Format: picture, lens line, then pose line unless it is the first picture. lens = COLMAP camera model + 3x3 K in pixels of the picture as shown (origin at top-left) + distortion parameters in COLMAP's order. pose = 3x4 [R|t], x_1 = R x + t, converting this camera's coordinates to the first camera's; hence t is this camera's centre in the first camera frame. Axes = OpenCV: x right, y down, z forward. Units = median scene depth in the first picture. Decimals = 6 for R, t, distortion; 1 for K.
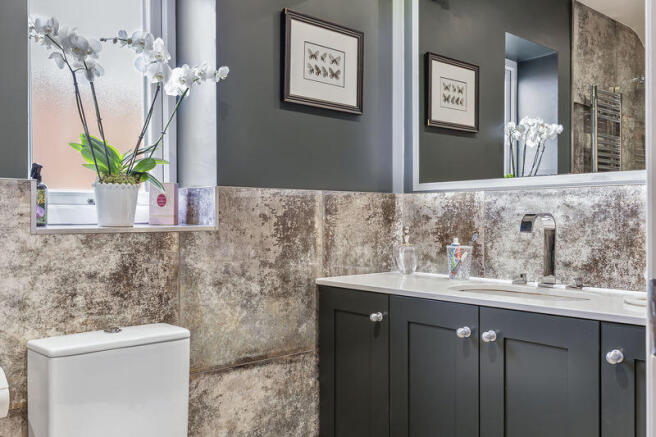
lens RADIAL K [[598.5, 0, 327.8], [0, 598.5, 216.7], [0, 0, 1]] dist [0.013363, 0.000000]
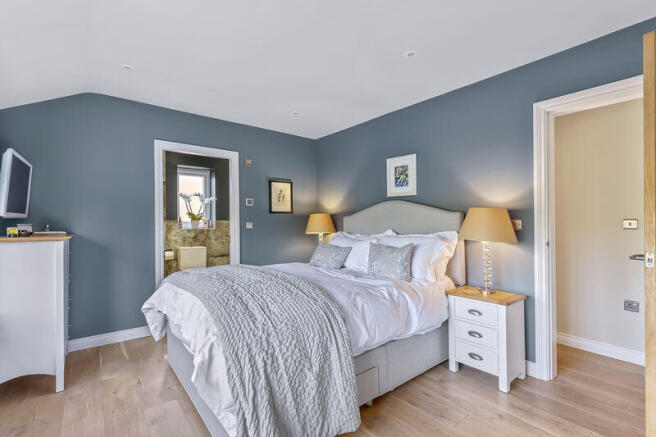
lens RADIAL K [[296.2, 0, 328.1], [0, 296.2, 220.5], [0, 0, 1]] dist [-0.000555, -0.000867]
pose [[0.998256, -0.000342, -0.059041, 0.916790], [0.000087, 0.999991, -0.004318, -0.039609], [0.059042, 0.004305, 0.998246, -1.453585]]
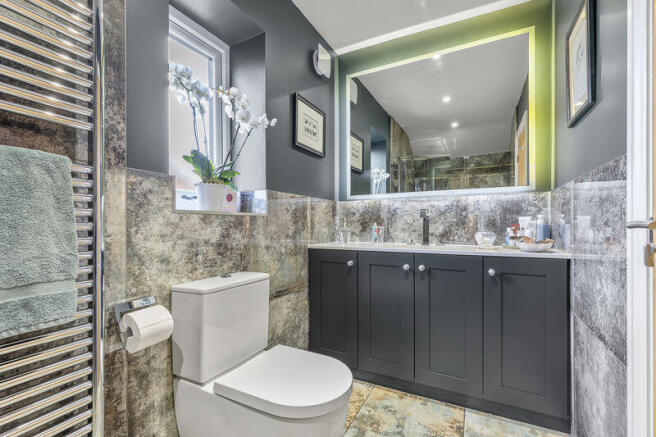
lens RADIAL K [[296.2, 0, 325.7], [0, 296.2, 224.1], [0, 0, 1]] dist [-0.000555, -0.000867]
pose [[0.939758, -0.000700, 0.341840, -0.306270], [0.000967, 0.999999, -0.000612, 0.045364], [-0.341839, 0.000905, 0.939758, 0.156088]]
